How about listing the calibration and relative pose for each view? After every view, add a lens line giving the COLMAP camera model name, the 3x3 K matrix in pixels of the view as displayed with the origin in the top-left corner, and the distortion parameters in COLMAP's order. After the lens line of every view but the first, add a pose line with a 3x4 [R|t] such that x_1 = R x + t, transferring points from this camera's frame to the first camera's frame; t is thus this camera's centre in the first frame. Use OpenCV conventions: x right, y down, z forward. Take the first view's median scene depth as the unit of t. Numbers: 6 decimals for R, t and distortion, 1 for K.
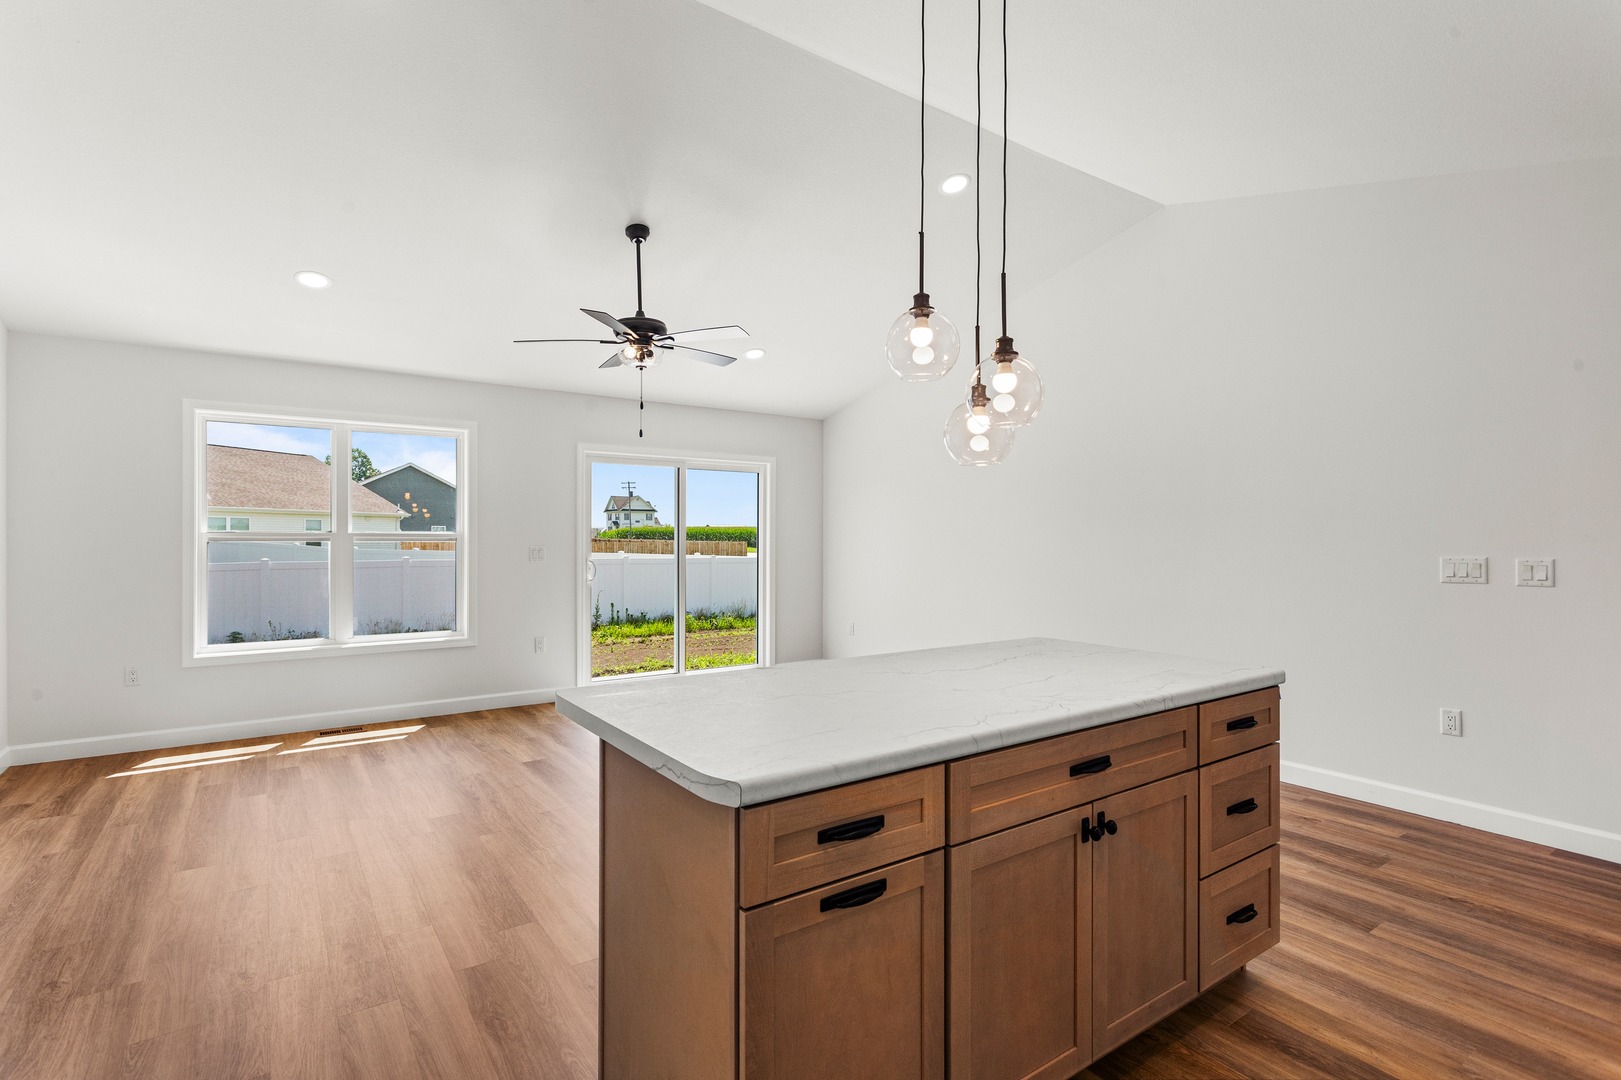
lens RADIAL K [[782.9, 0, 802.8], [0, 782.9, 537.6], [0, 0, 1]] dist [-0.003249, 0.003460]
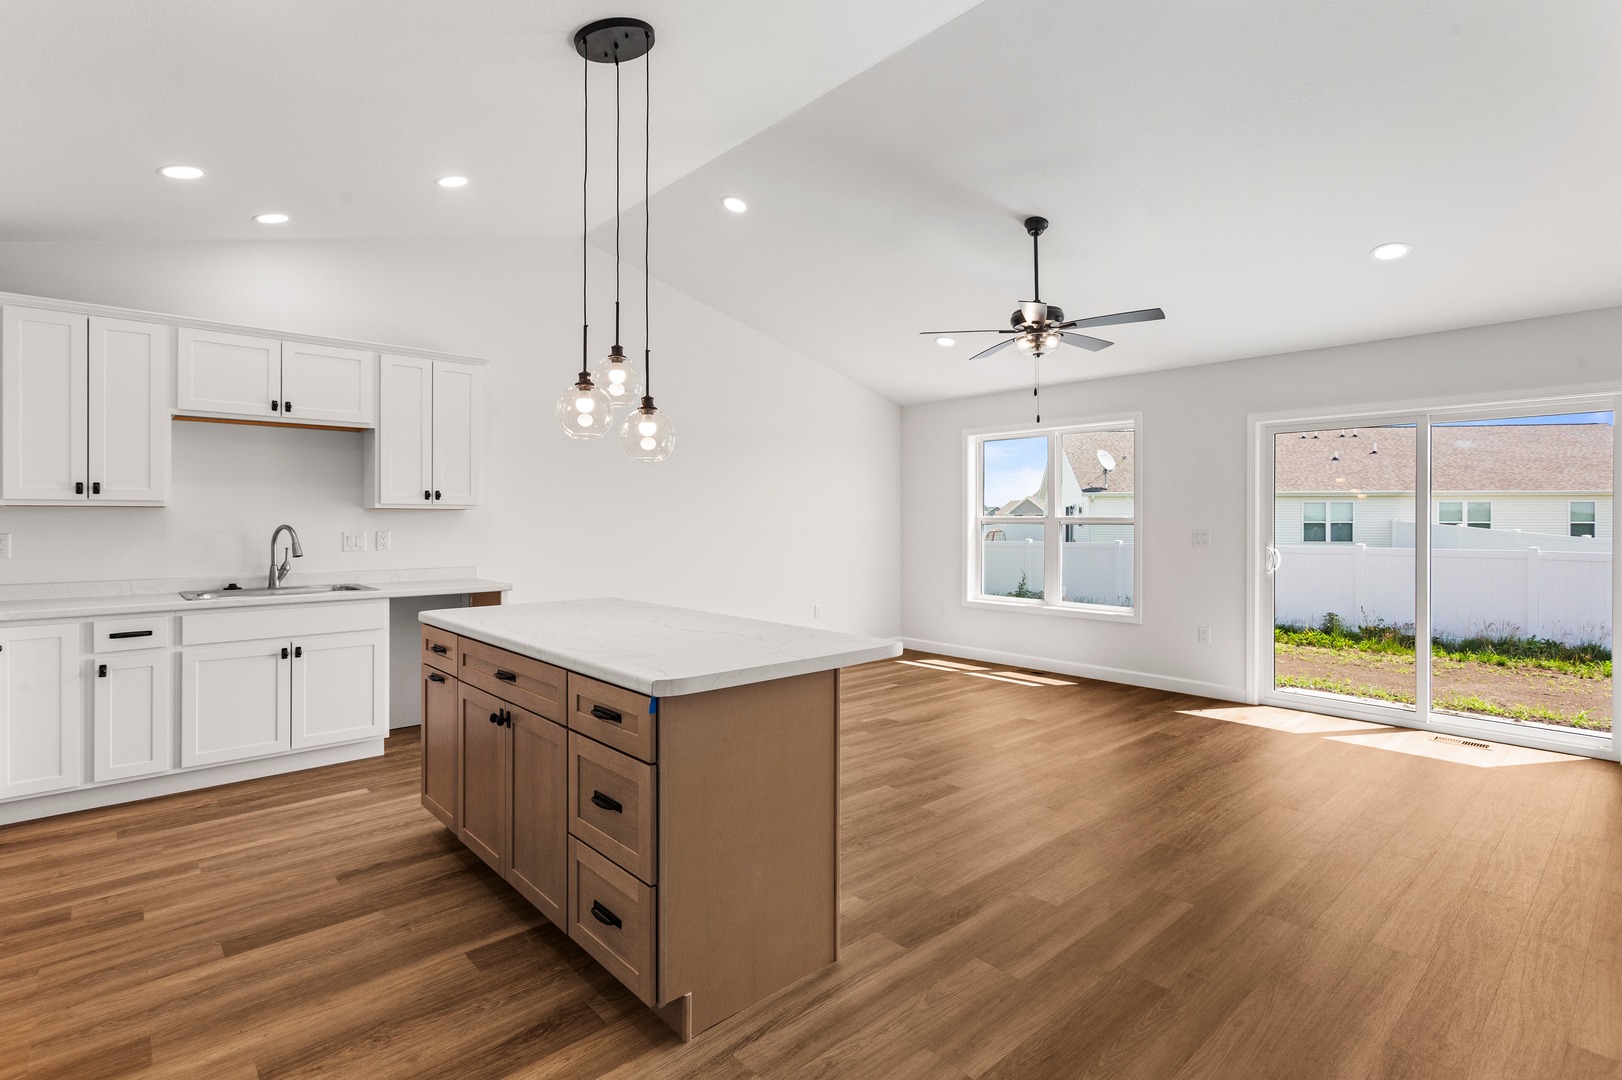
lens RADIAL K [[783.4, 0, 799.4], [0, 783.4, 522.3], [0, 0, 1]] dist [-0.003249, 0.003460]
pose [[0.127288, 0.000810, -0.991865, 0.499660], [-0.002037, 0.999998, 0.000555, 0.001688], [0.991864, 0.001950, 0.127289, 0.362208]]
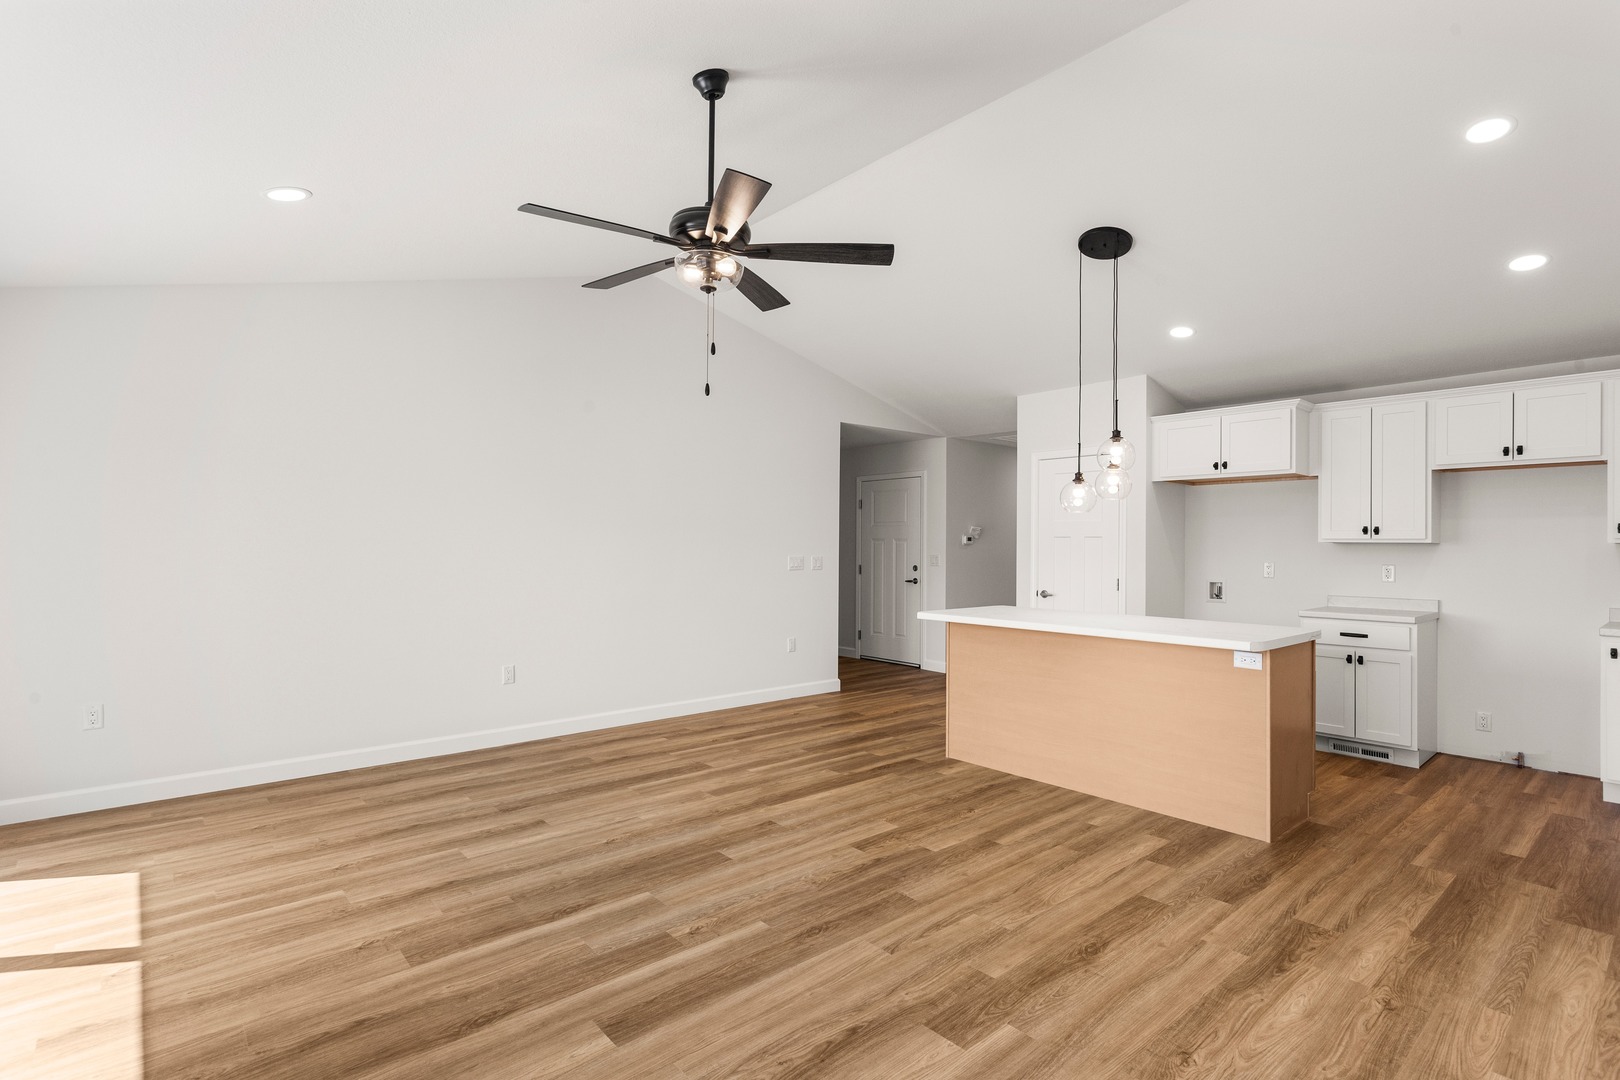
lens RADIAL K [[782.4, 0, 803.5], [0, 782.4, 532.7], [0, 0, 1]] dist [-0.003249, 0.003460]
pose [[-0.116327, 0.013169, 0.993124, -0.561824], [-0.006826, 0.999878, -0.014059, -0.002881], [-0.993187, -0.008414, -0.116223, 0.645099]]
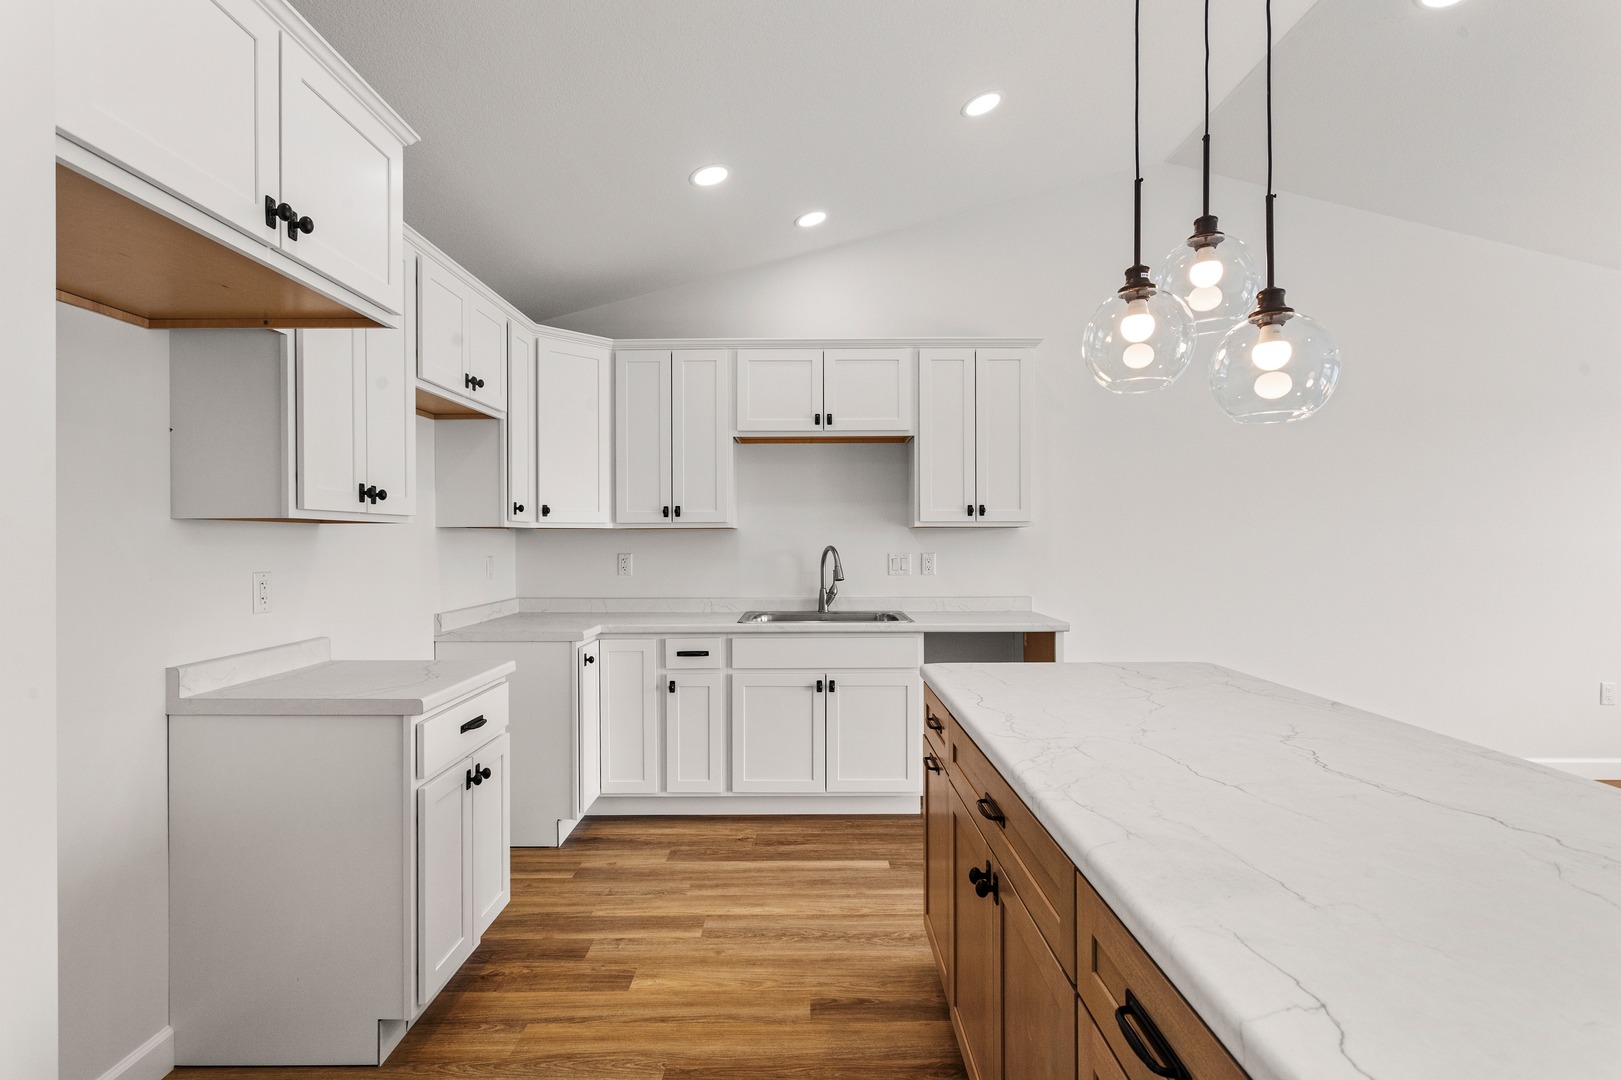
lens RADIAL K [[782.9, 0, 800.7], [0, 782.9, 540.5], [0, 0, 1]] dist [-0.003249, 0.003460]
pose [[-0.569040, 0.001593, -0.822308, 0.316738], [0.001008, 0.999999, 0.001239, 0.000053], [0.822309, -0.000124, -0.569041, 0.350331]]
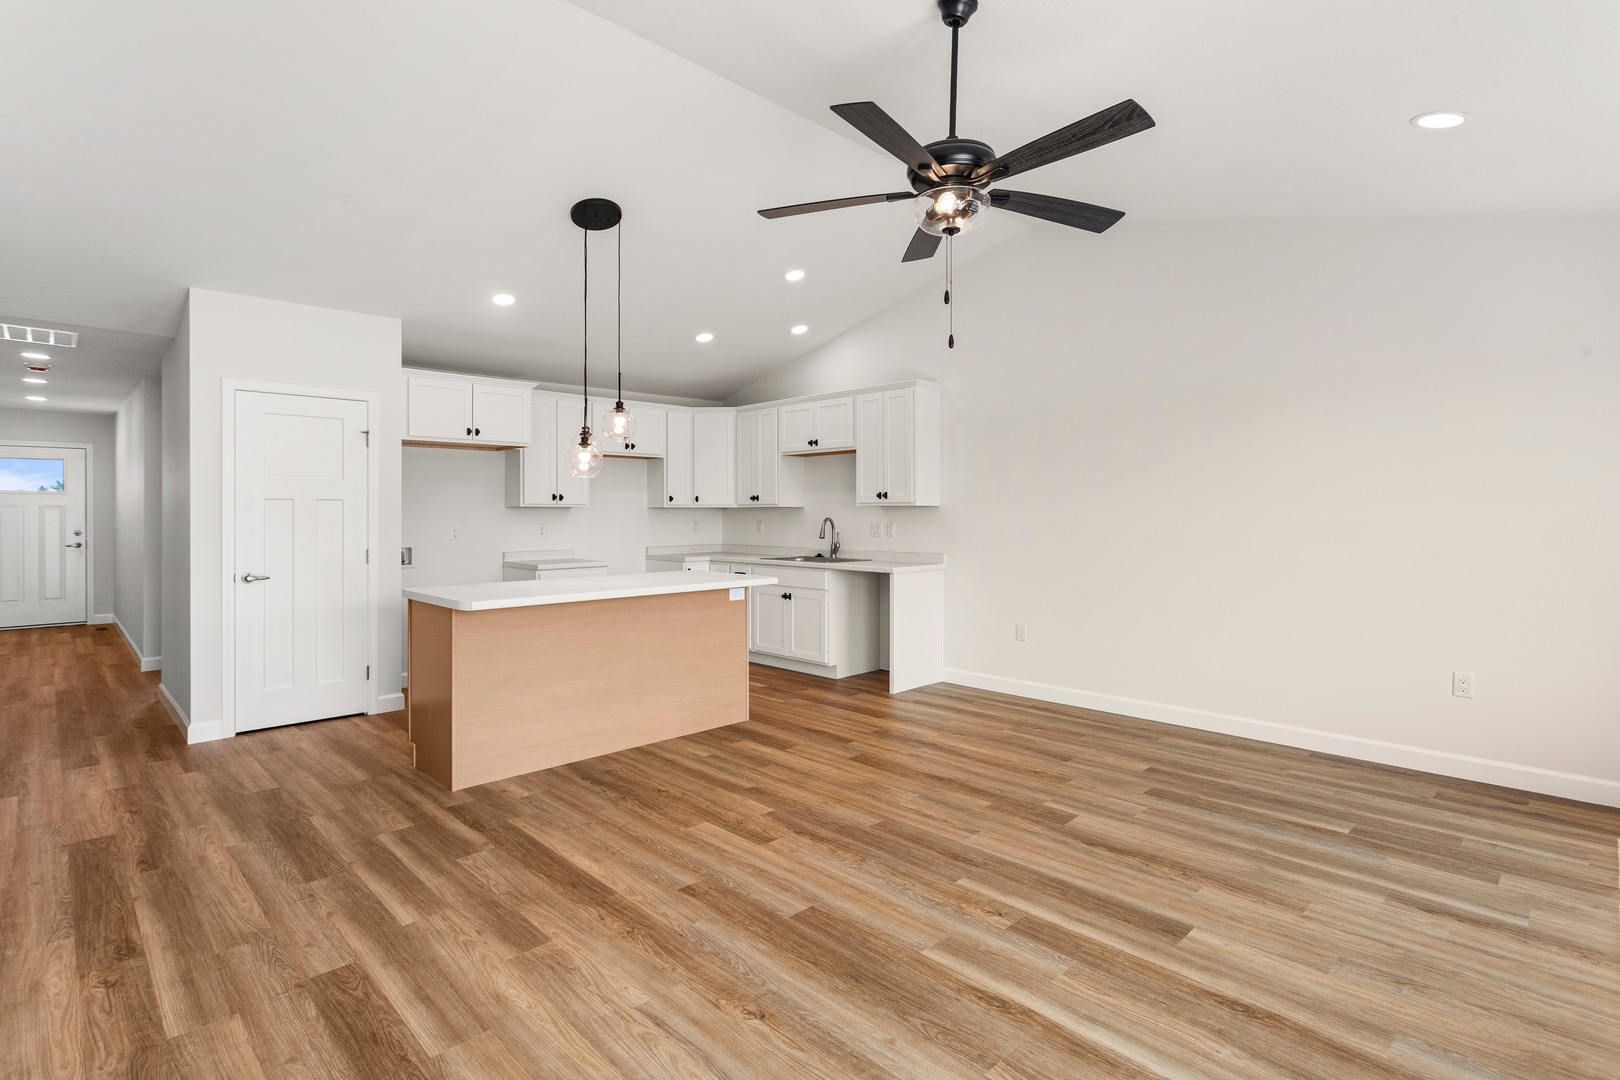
lens RADIAL K [[782.4, 0, 806.2], [0, 782.4, 515.8], [0, 0, 1]] dist [-0.003249, 0.003460]
pose [[-0.984627, 0.000163, -0.174672, 0.004956], [-0.000868, 0.999983, 0.005828, -0.003215], [0.174670, 0.005890, -0.984609, 1.016105]]
